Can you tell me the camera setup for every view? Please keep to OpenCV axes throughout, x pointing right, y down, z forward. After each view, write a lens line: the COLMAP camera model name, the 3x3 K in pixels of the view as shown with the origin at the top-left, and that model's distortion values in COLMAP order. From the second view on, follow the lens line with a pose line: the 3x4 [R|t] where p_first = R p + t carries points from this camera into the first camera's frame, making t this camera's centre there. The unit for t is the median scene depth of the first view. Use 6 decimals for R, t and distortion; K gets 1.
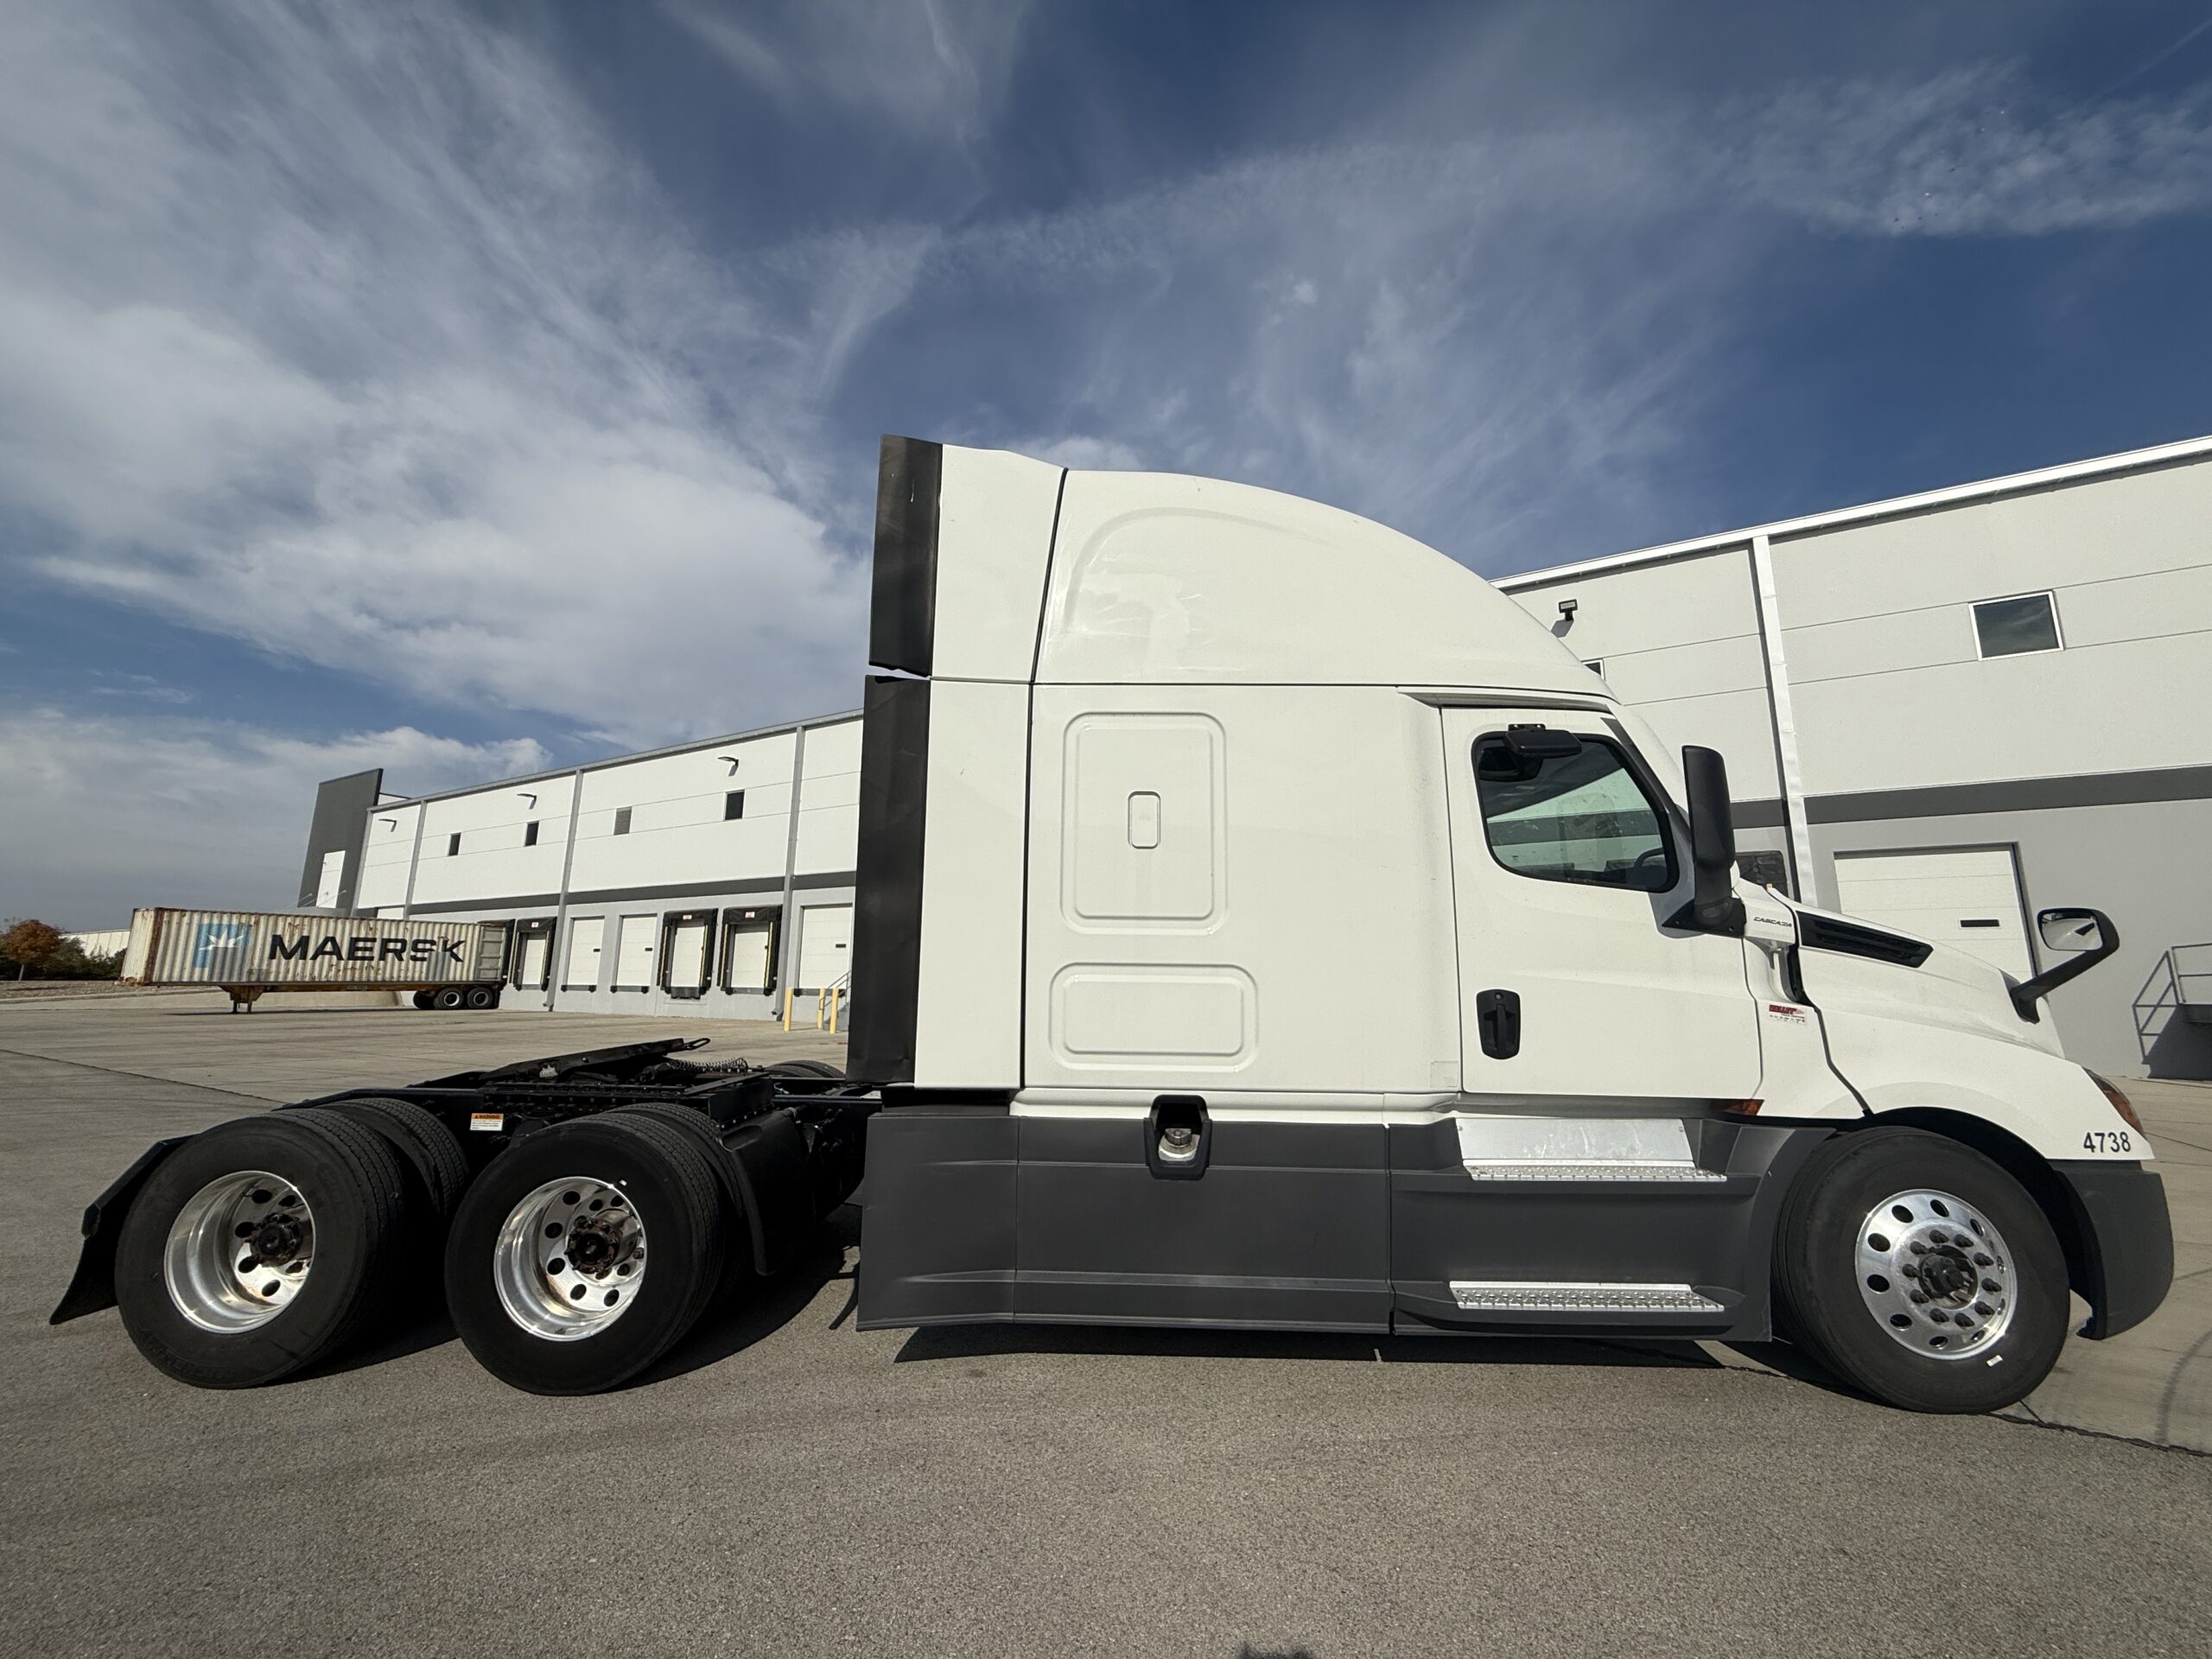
lens RADIAL K [[894.2, 0, 1112.1], [0, 894.2, 828.0], [0, 0, 1]] dist [0.003898, -0.000187]
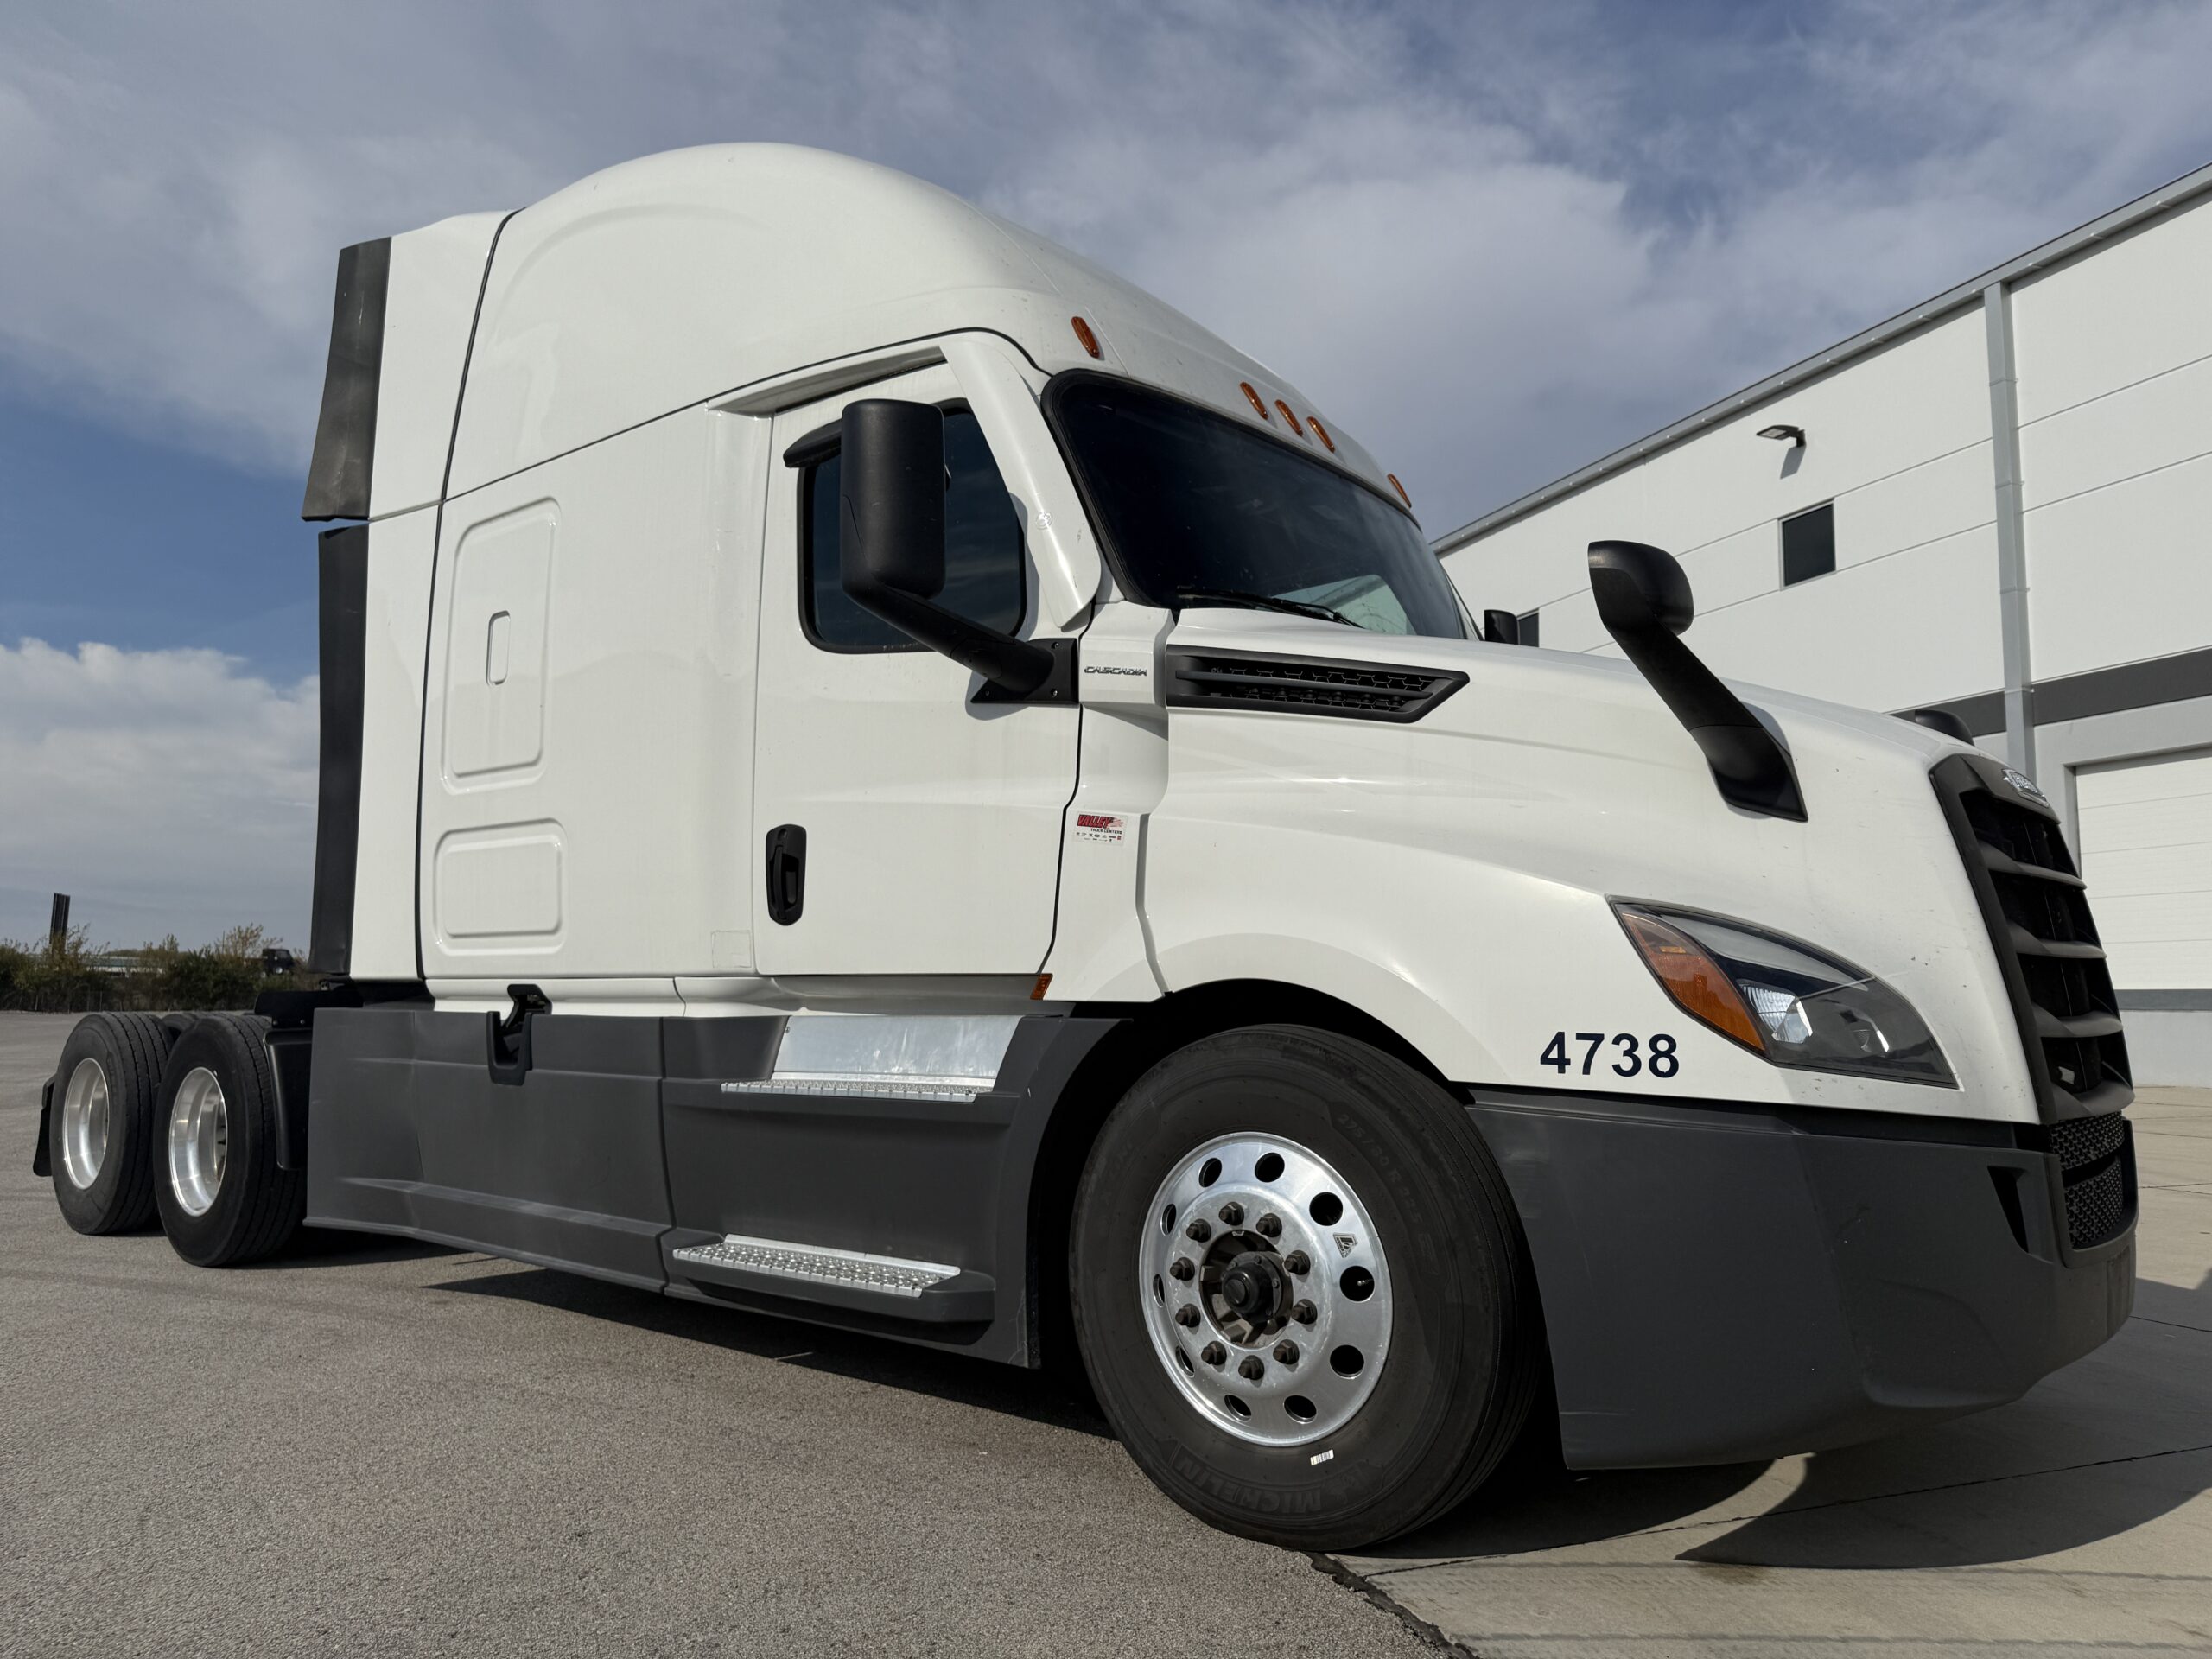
lens RADIAL K [[1551.2, 0, 1112.5], [0, 1551.2, 822.9], [0, 0, 1]] dist [0.042865, -0.024682]
pose [[0.784085, -0.074438, -0.616173, 1.392138], [0.112334, 0.993406, 0.022936, 0.186537], [0.610403, -0.087201, 0.787277, 0.238218]]
